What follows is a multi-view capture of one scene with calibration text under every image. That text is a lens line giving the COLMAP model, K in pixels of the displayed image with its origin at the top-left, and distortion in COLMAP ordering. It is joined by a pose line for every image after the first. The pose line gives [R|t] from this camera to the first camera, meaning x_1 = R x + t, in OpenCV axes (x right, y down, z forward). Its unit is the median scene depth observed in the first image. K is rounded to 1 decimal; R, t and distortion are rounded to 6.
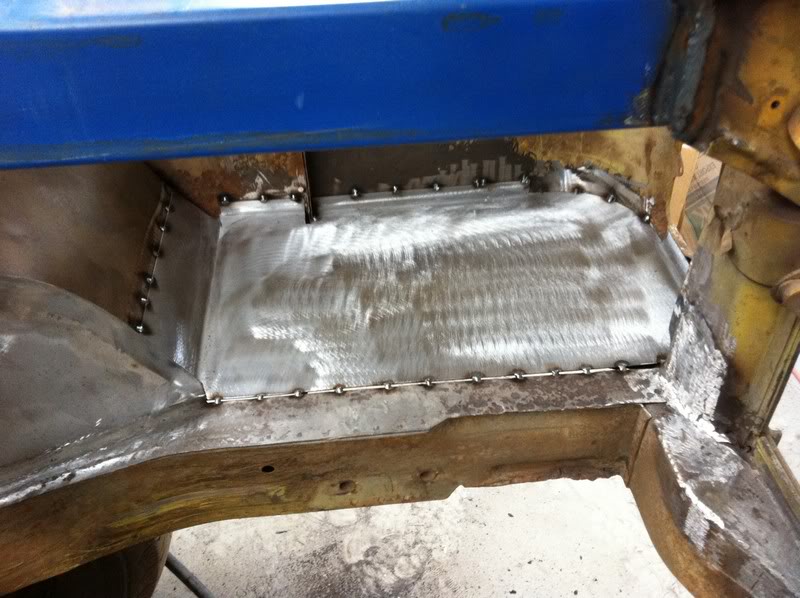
lens RADIAL K [[762.5, 0, 401.3], [0, 762.5, 301.4], [0, 0, 1]] dist [0.099906, -0.229383]
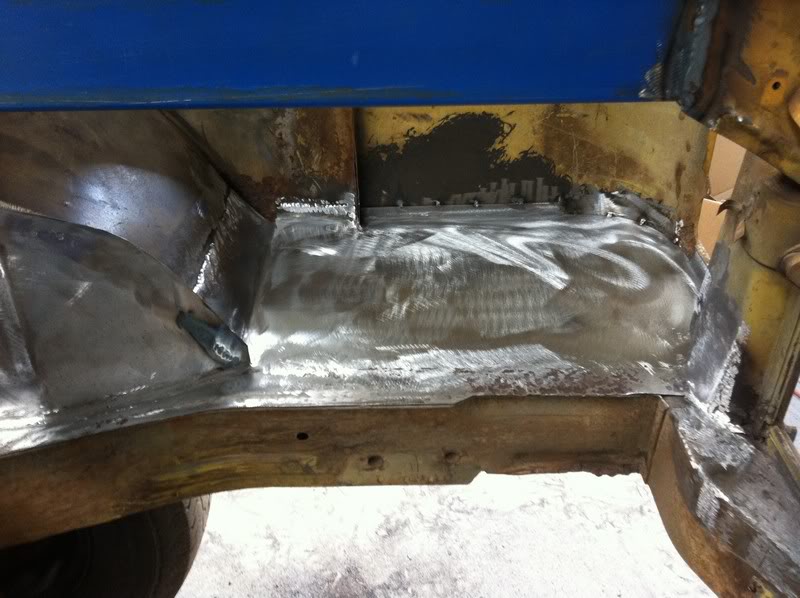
lens RADIAL K [[762.5, 0, 401.3], [0, 762.5, 301.4], [0, 0, 1]] dist [0.099906, -0.229383]
pose [[0.996609, 0.055063, -0.061137, 0.018169], [-0.060867, 0.993370, -0.097525, 0.126585], [0.055361, 0.100916, 0.993353, -0.069662]]
